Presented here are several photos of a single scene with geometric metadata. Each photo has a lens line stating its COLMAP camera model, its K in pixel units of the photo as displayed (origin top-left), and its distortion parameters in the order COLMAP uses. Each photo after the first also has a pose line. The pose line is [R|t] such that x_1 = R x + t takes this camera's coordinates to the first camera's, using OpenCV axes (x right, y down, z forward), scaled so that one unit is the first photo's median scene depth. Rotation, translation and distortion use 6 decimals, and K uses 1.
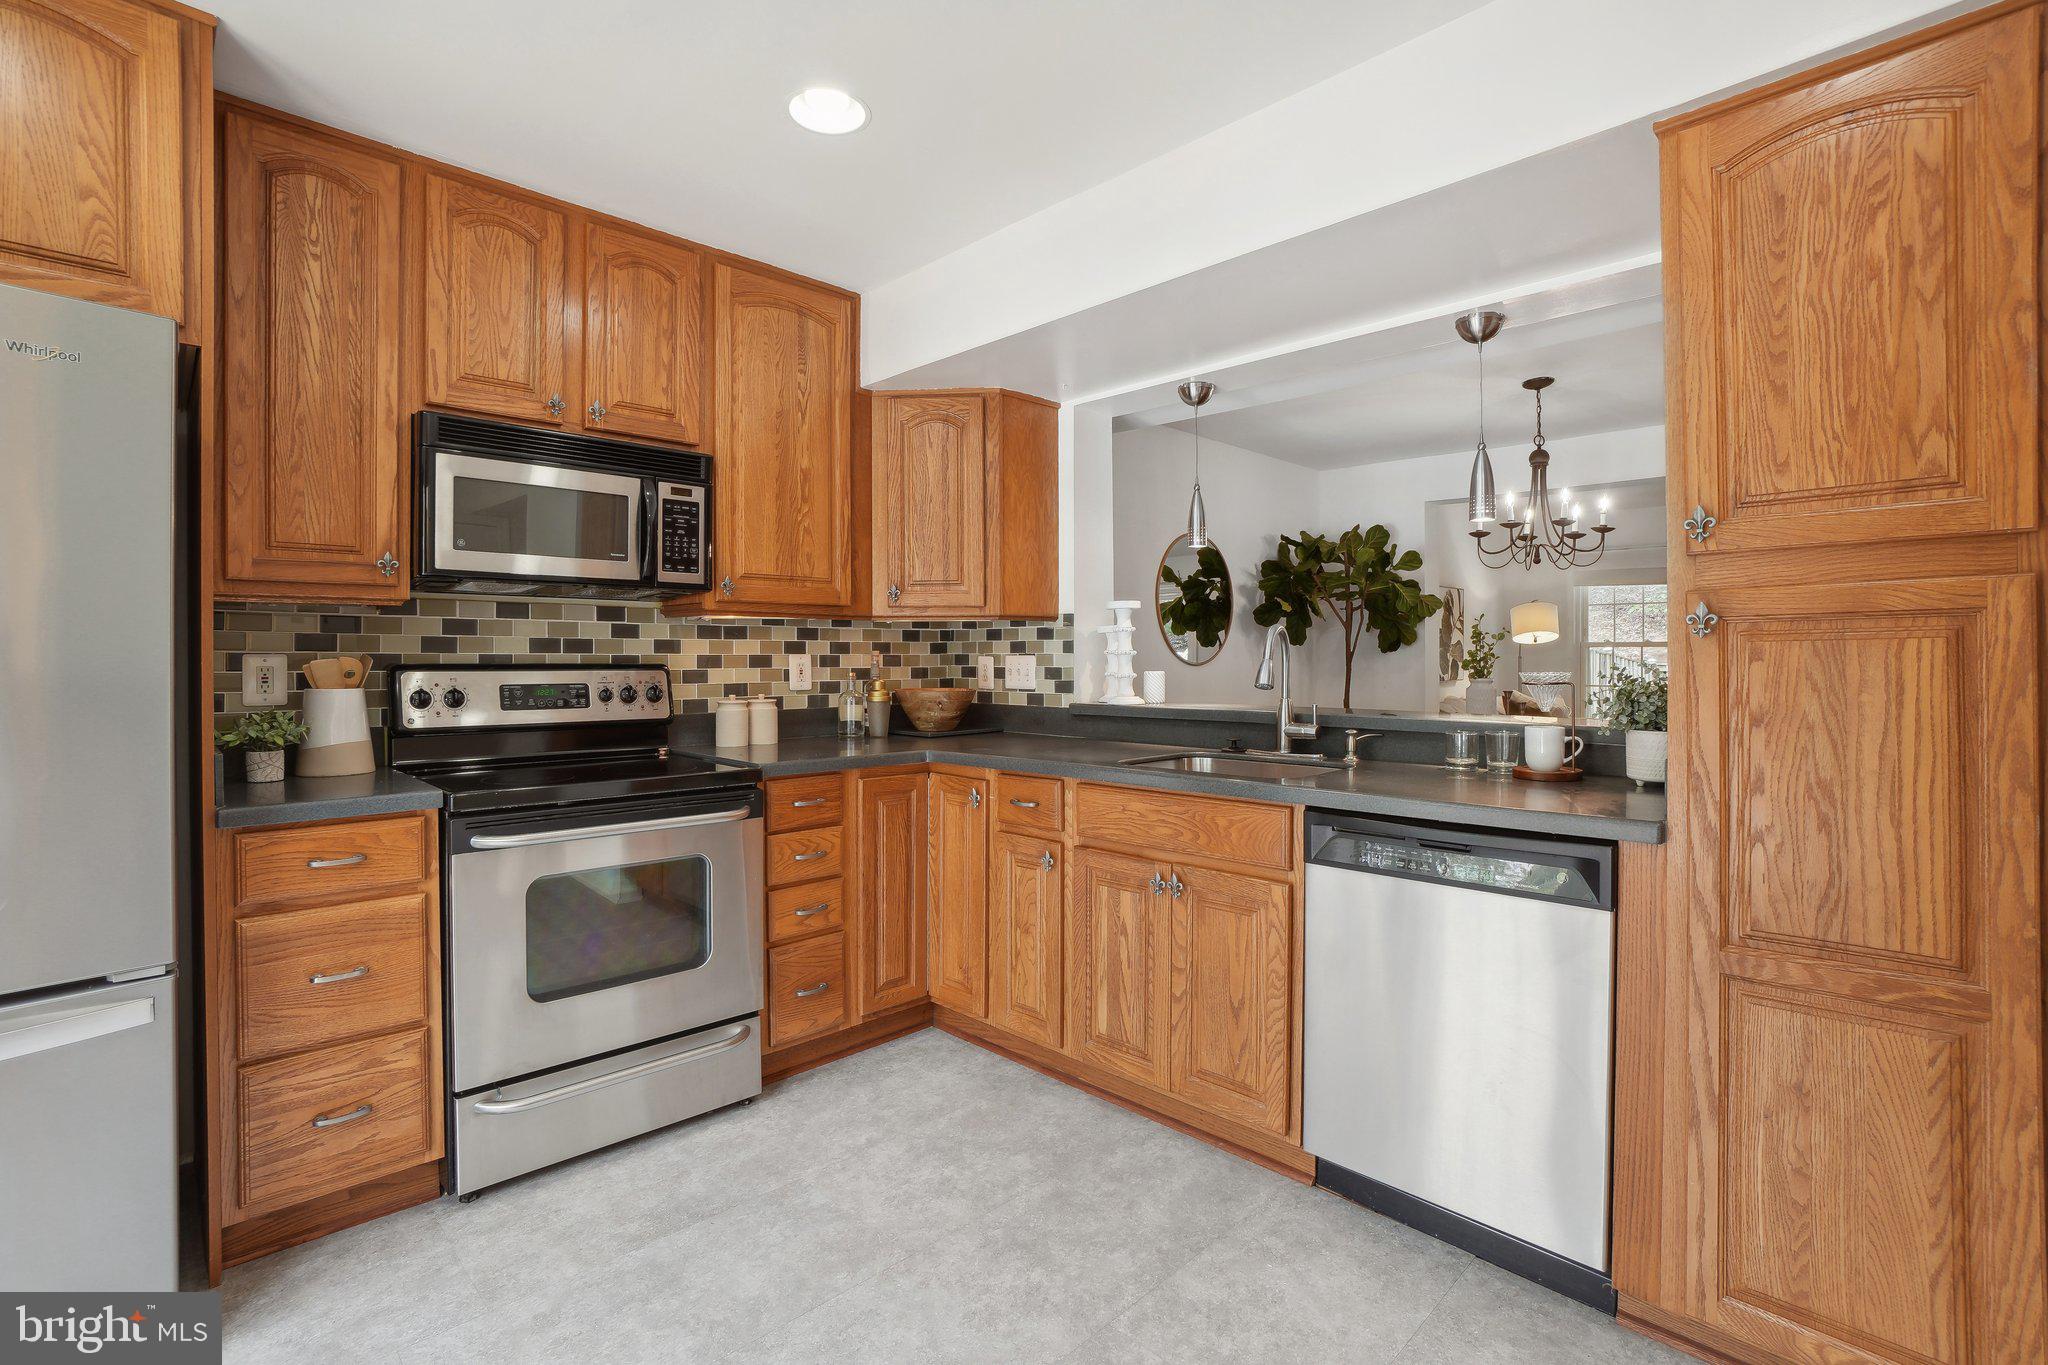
lens RADIAL K [[937.9, 0, 1009.7], [0, 937.9, 661.7], [0, 0, 1]] dist [-0.058020, 0.019051]
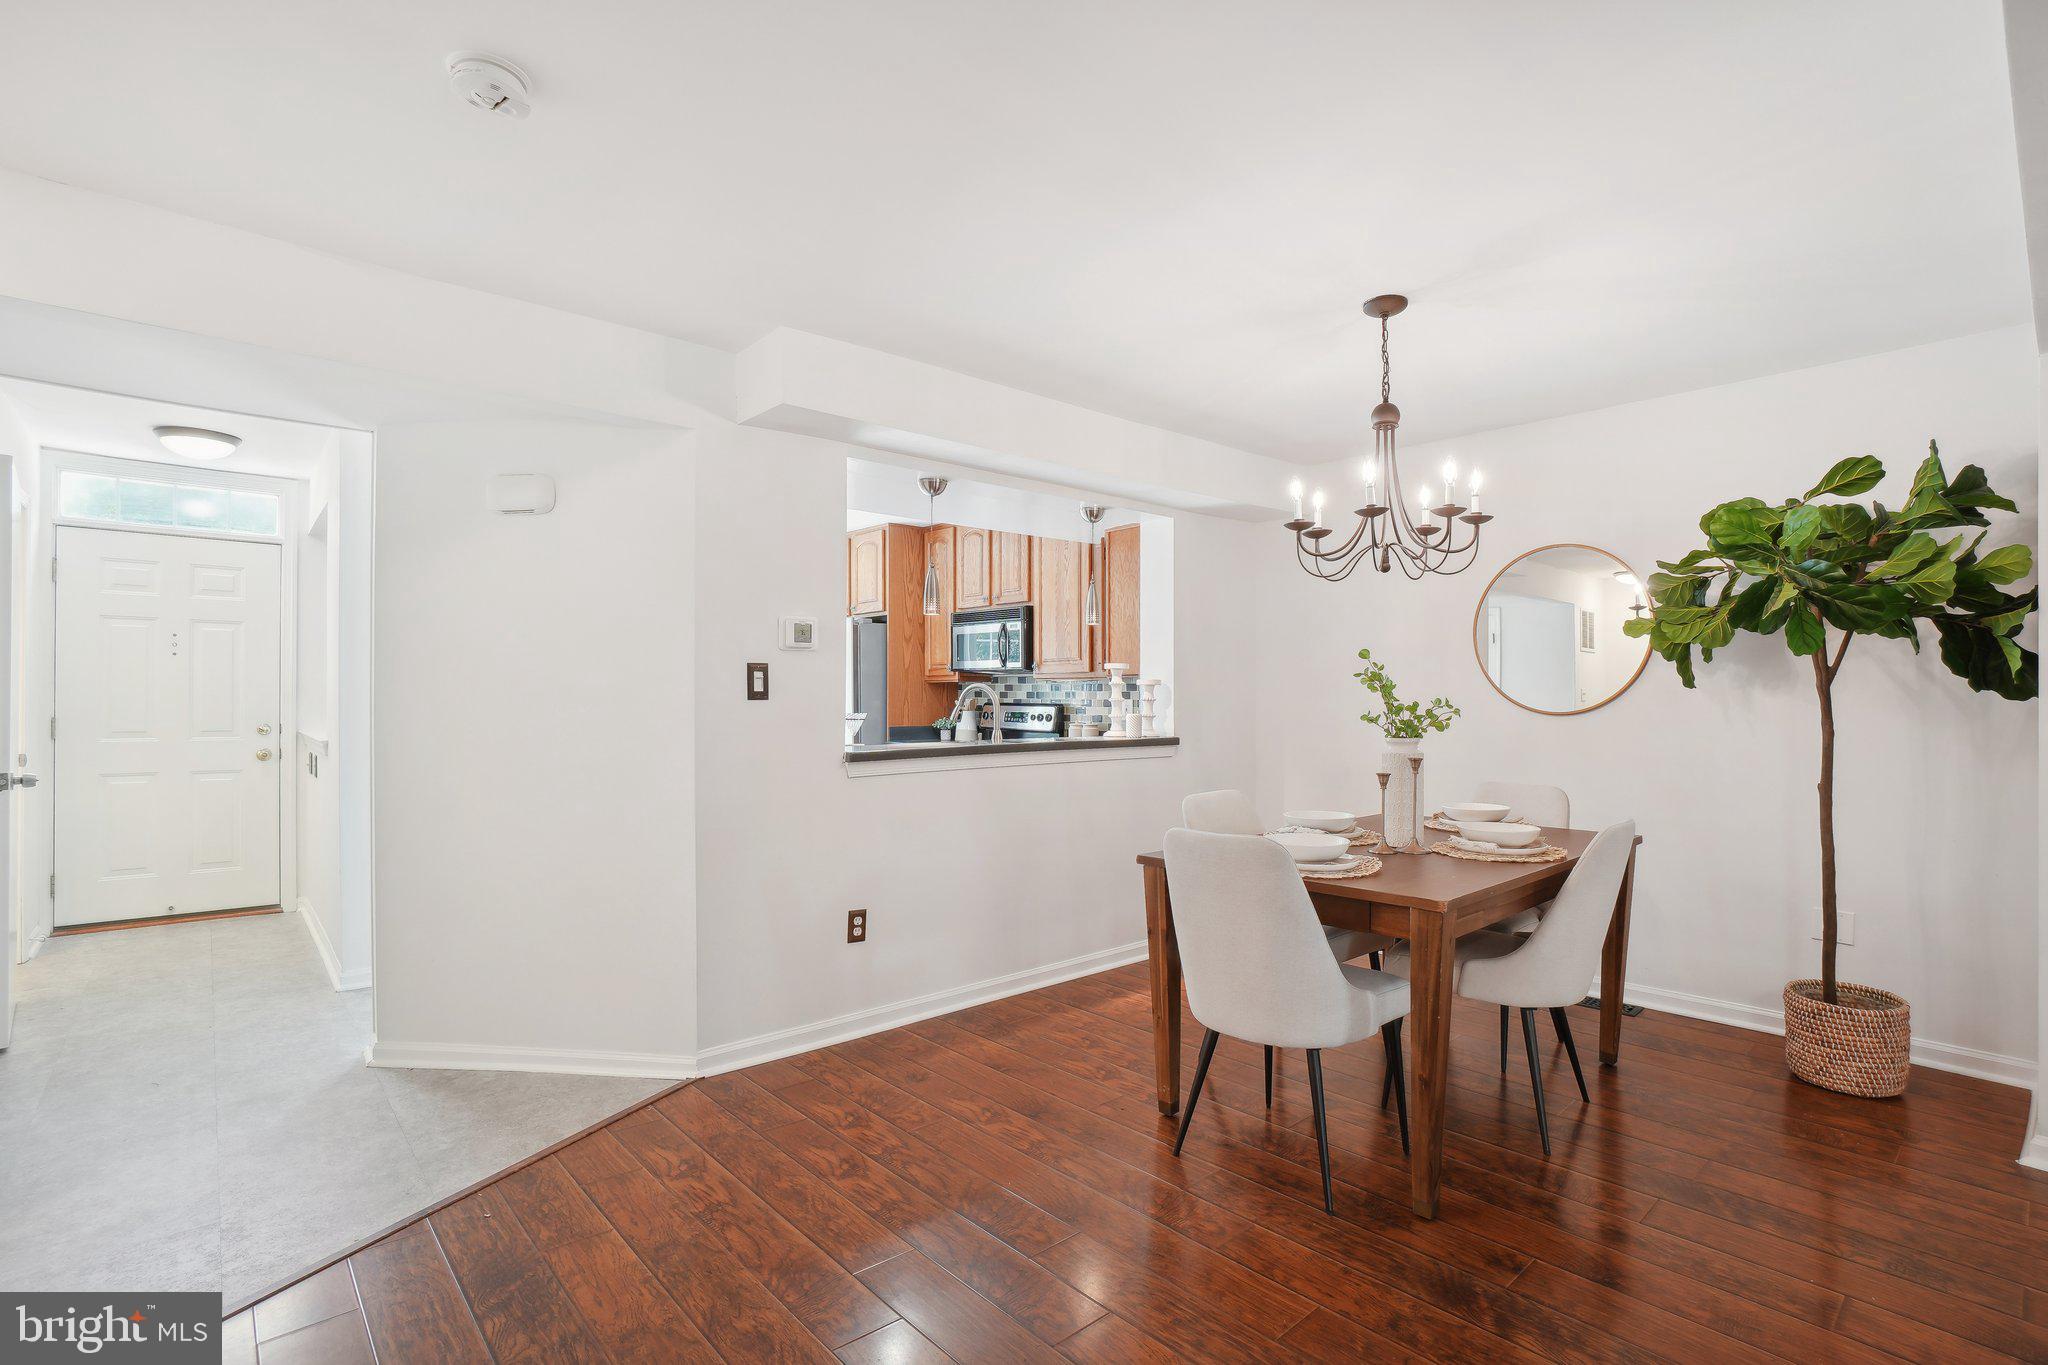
lens RADIAL K [[952.5, 0, 994.9], [0, 952.5, 691.4], [0, 0, 1]] dist [-0.071546, 0.019794]
pose [[-0.070655, -0.004329, -0.997491, 1.889441], [-0.003853, 0.999984, -0.004067, -0.017105], [0.997493, 0.003556, -0.070671, 1.112213]]
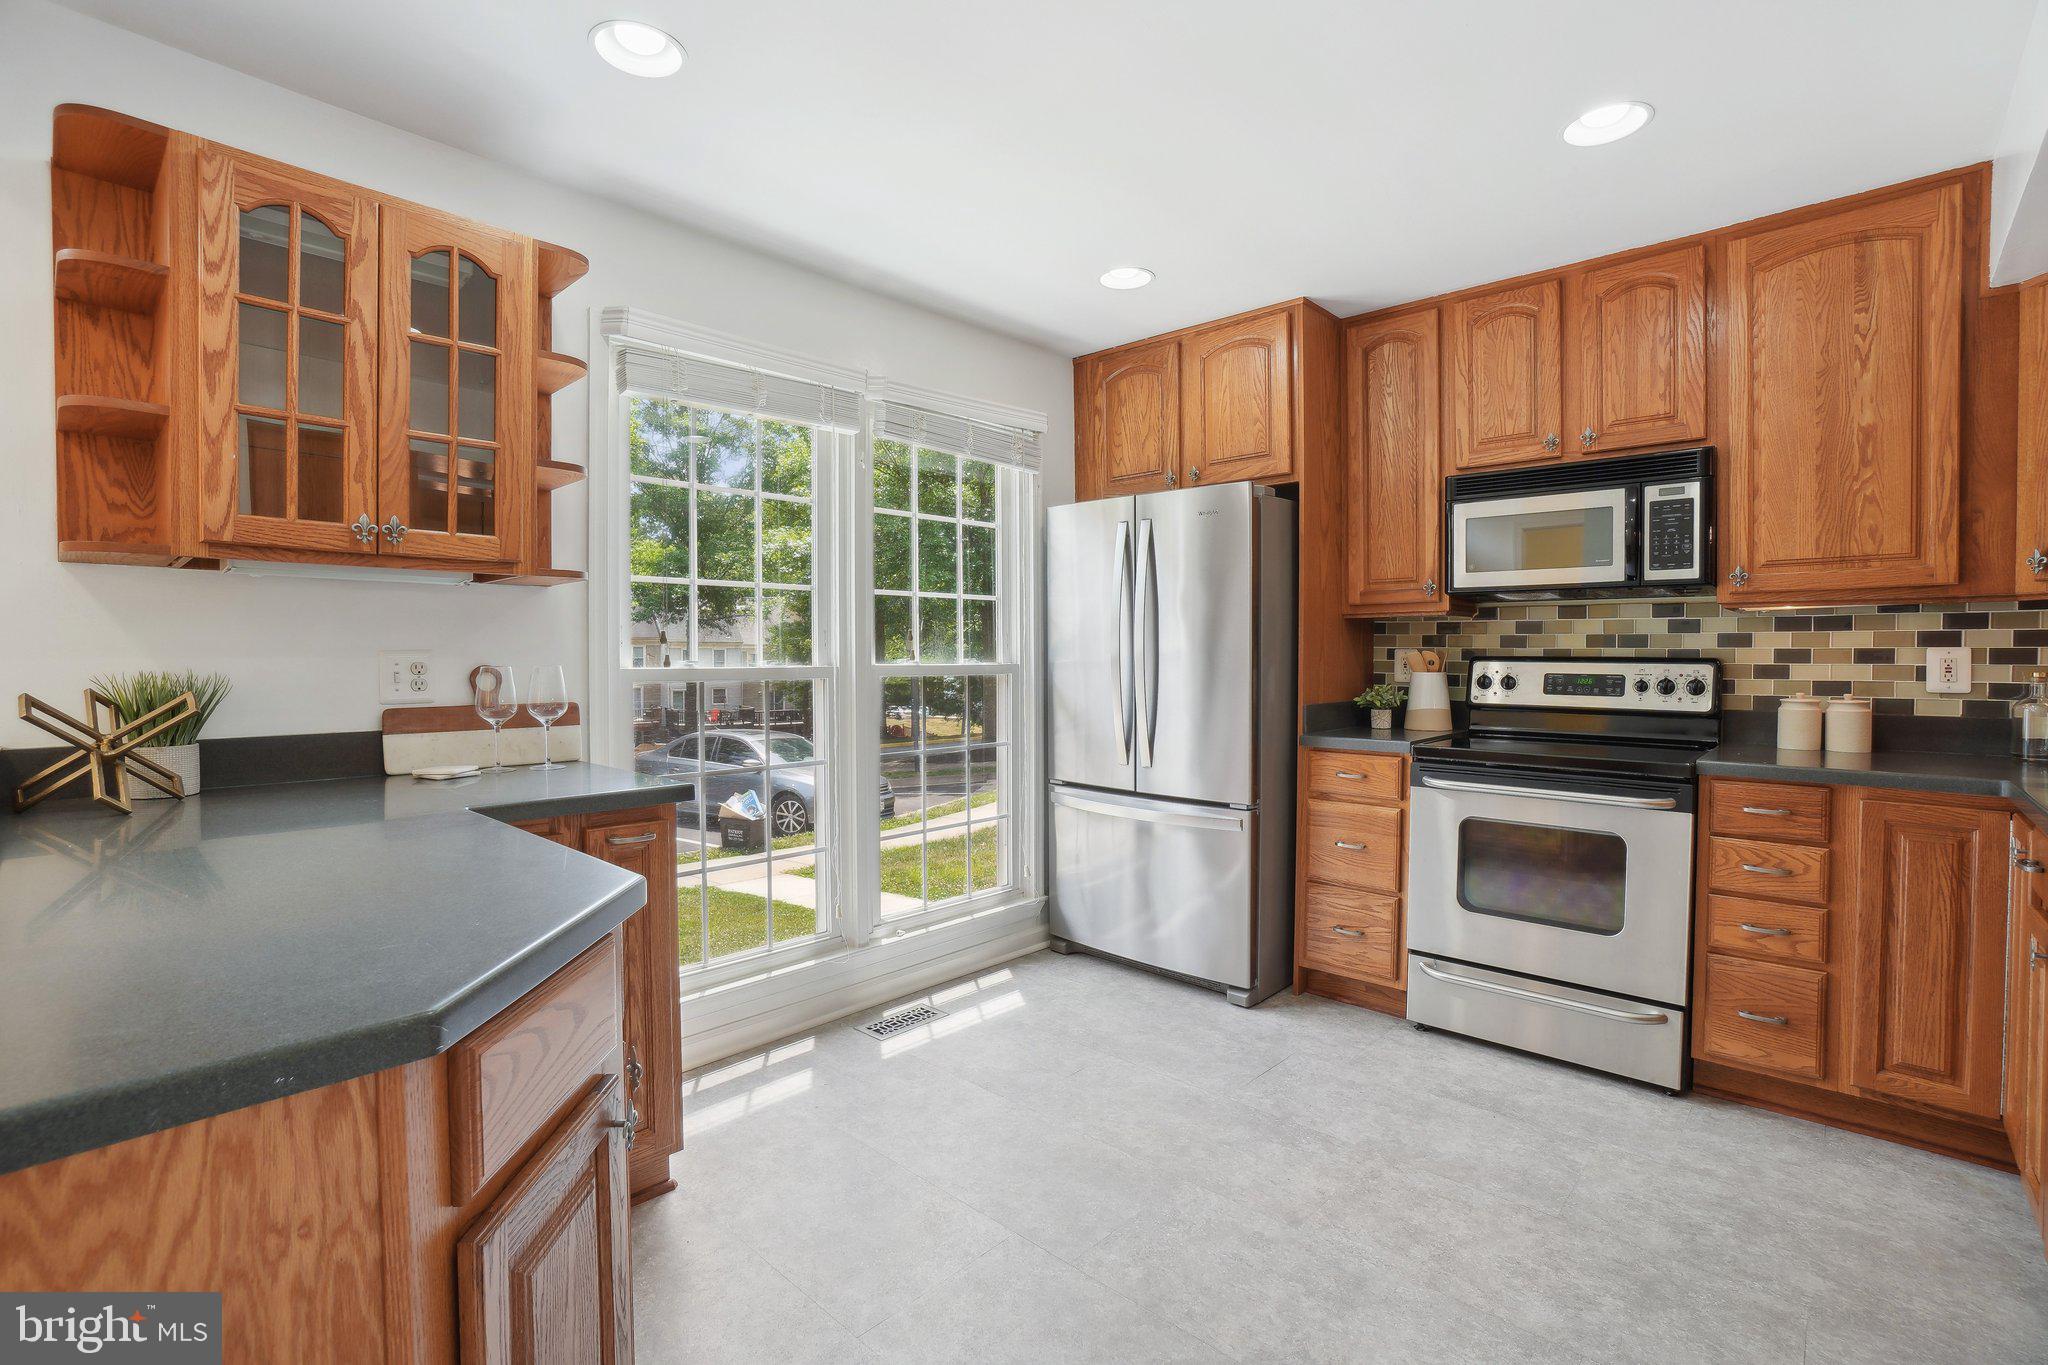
lens RADIAL K [[937.9, 0, 1009.7], [0, 937.9, 661.7], [0, 0, 1]] dist [-0.058020, 0.019051]
pose [[0.030615, 0.010910, -0.999472, 0.640208], [-0.003524, 0.999935, 0.010807, -0.001514], [0.999525, 0.003192, 0.030651, 0.235310]]
